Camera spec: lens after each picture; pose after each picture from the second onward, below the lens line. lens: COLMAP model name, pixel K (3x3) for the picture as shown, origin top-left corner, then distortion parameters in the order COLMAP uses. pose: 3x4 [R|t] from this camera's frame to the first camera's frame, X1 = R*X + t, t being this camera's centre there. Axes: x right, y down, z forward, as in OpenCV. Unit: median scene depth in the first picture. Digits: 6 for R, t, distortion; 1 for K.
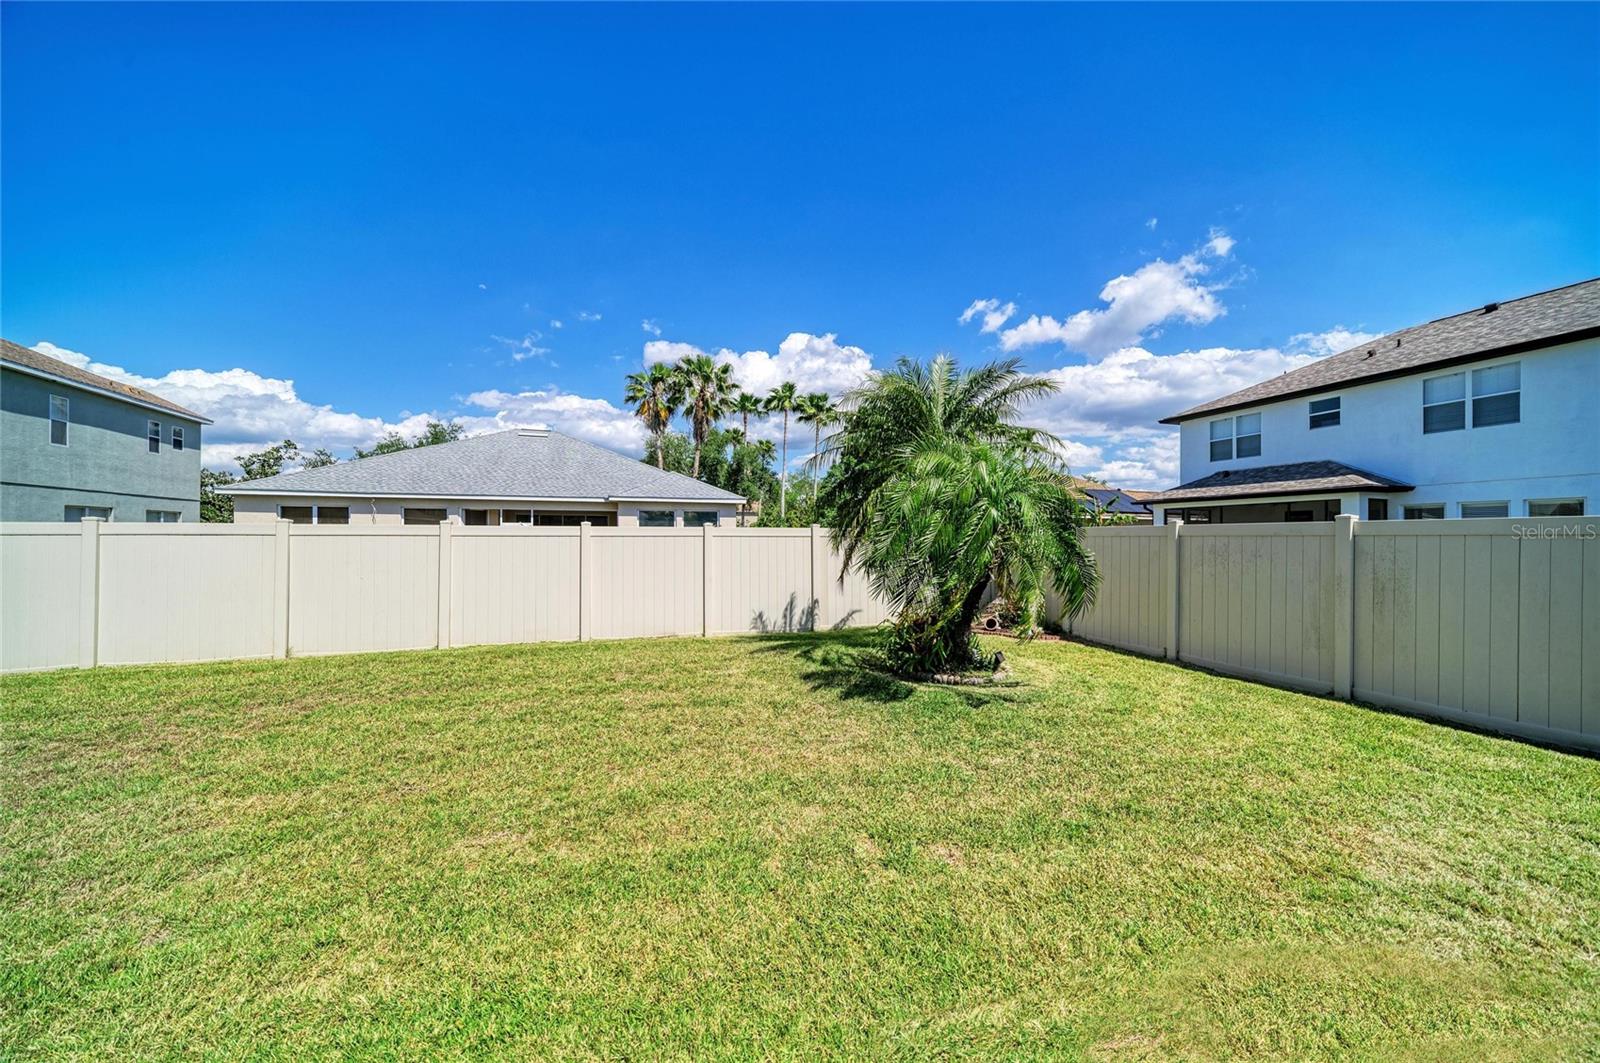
lens RADIAL K [[561.2, 0, 804.9], [0, 561.2, 540.6], [0, 0, 1]] dist [-0.022110, 0.005491]
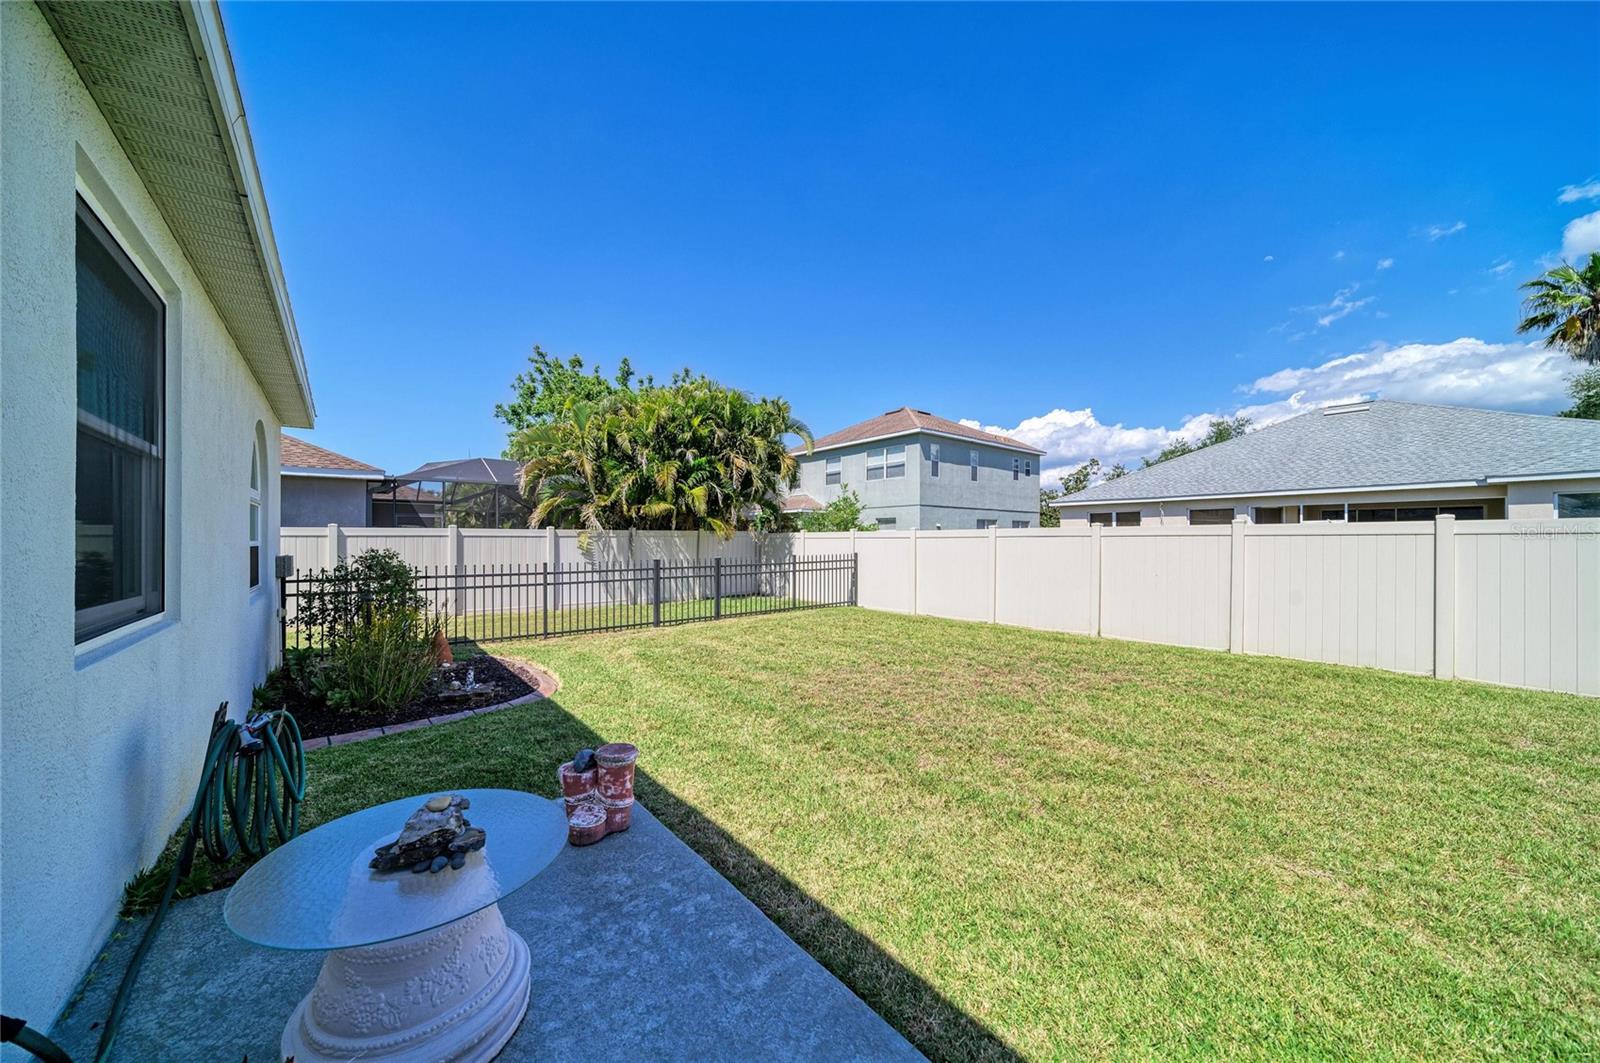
lens RADIAL K [[561.2, 0, 804.9], [0, 561.2, 540.6], [0, 0, 1]] dist [-0.022110, 0.005491]
pose [[0.337550, -0.001695, -0.941306, -0.001658], [-0.001800, 0.999995, -0.002446, 0.003010], [0.941306, 0.002520, 0.337545, -0.016279]]
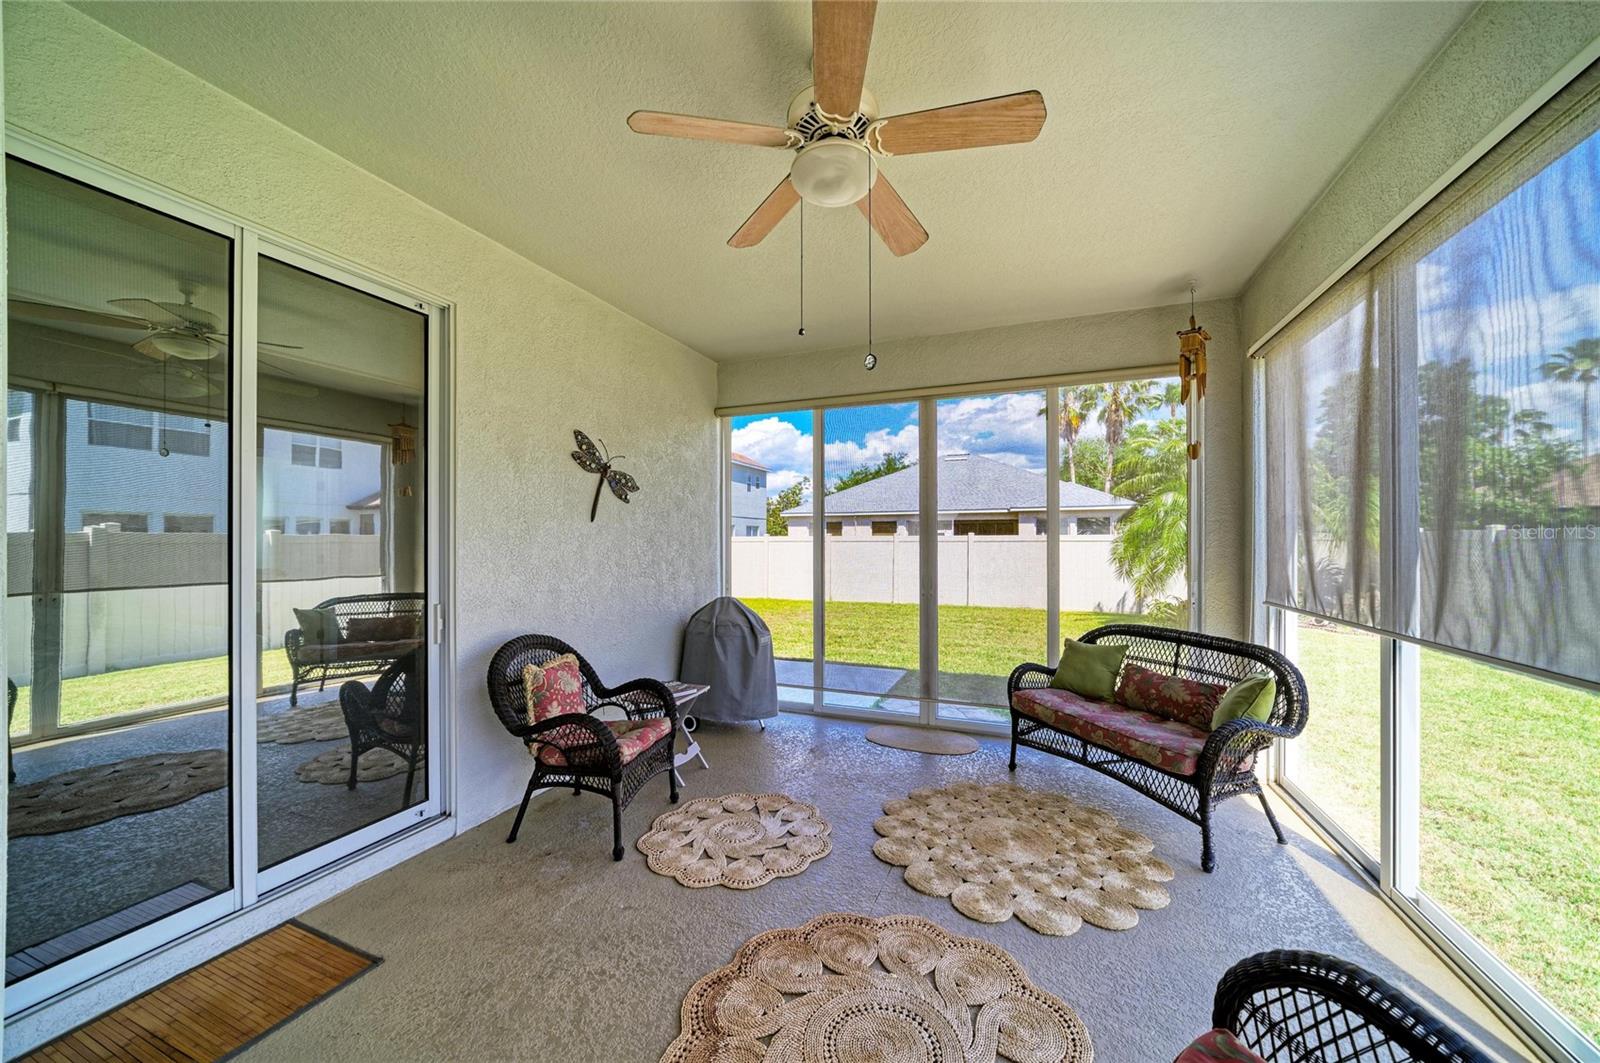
lens RADIAL K [[573.4, 0, 804.8], [0, 573.4, 538.0], [0, 0, 1]] dist [-0.022643, 0.000038]
pose [[0.743636, -0.006520, -0.668553, 0.314511], [0.000915, 0.999961, -0.008734, -0.003758], [0.668584, 0.005883, 0.743613, -0.486197]]
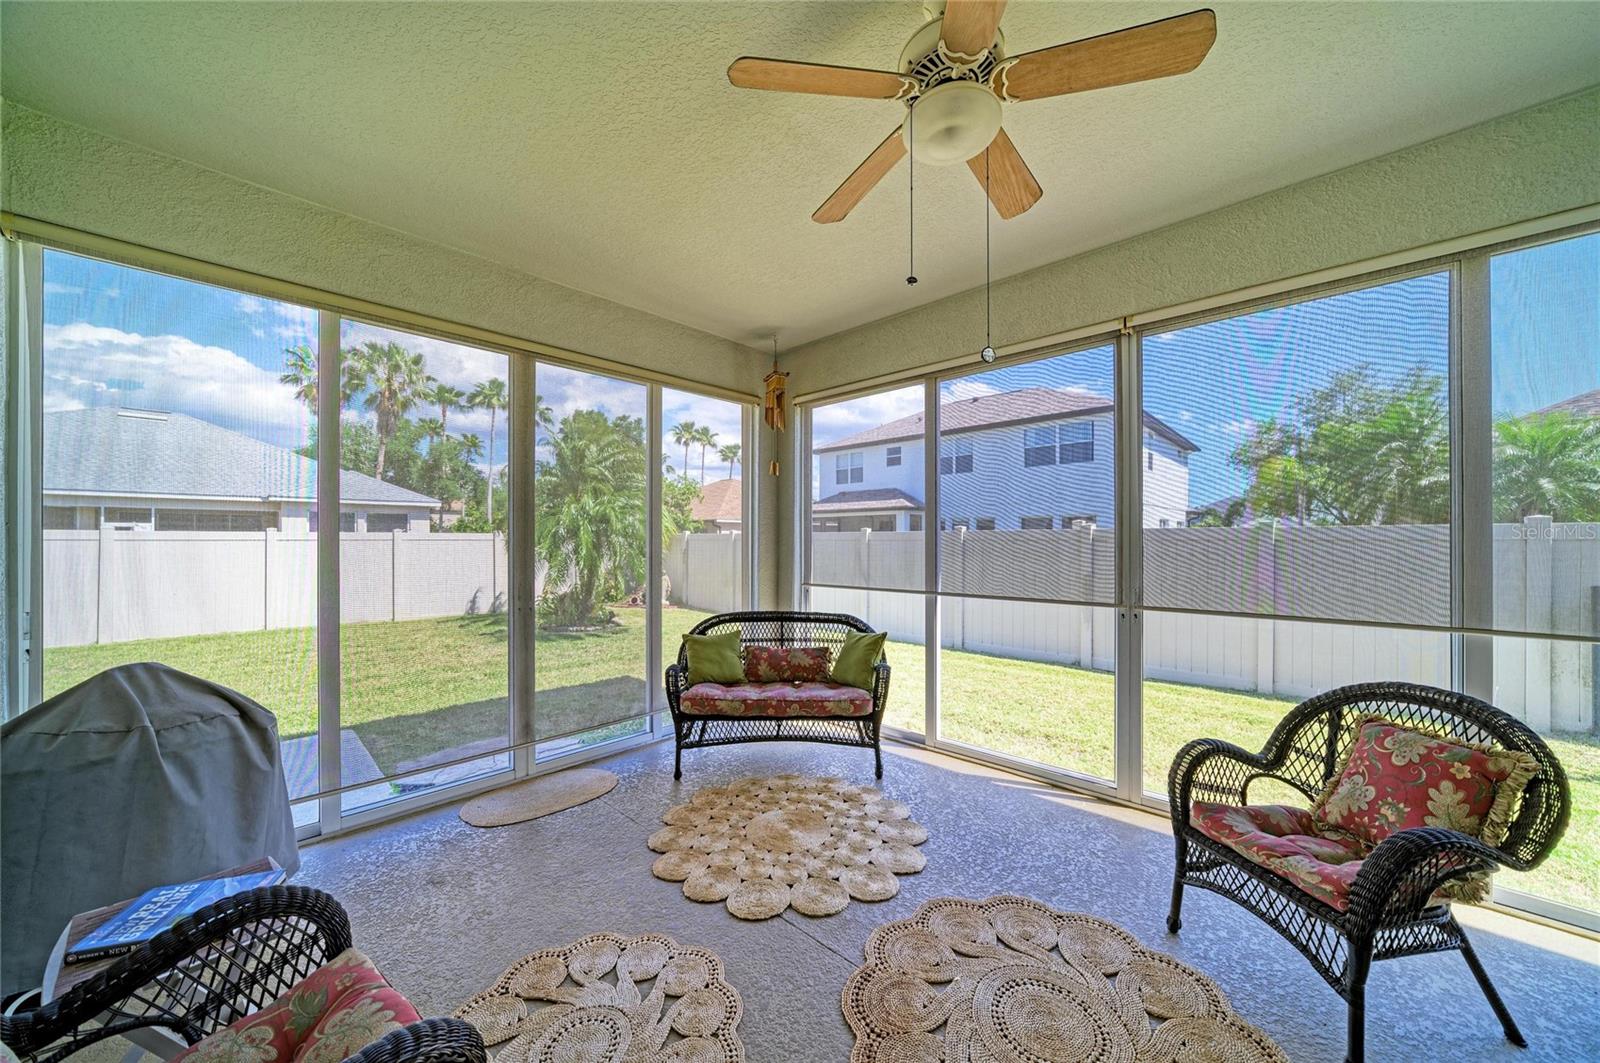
lens RADIAL K [[561.2, 0, 804.9], [0, 561.2, 540.6], [0, 0, 1]] dist [-0.022110, 0.005491]
pose [[0.894342, -0.001870, 0.447380, 0.078222], [0.002305, 0.999997, -0.000429, -0.003935], [-0.447378, 0.001415, 0.894344, -0.465680]]
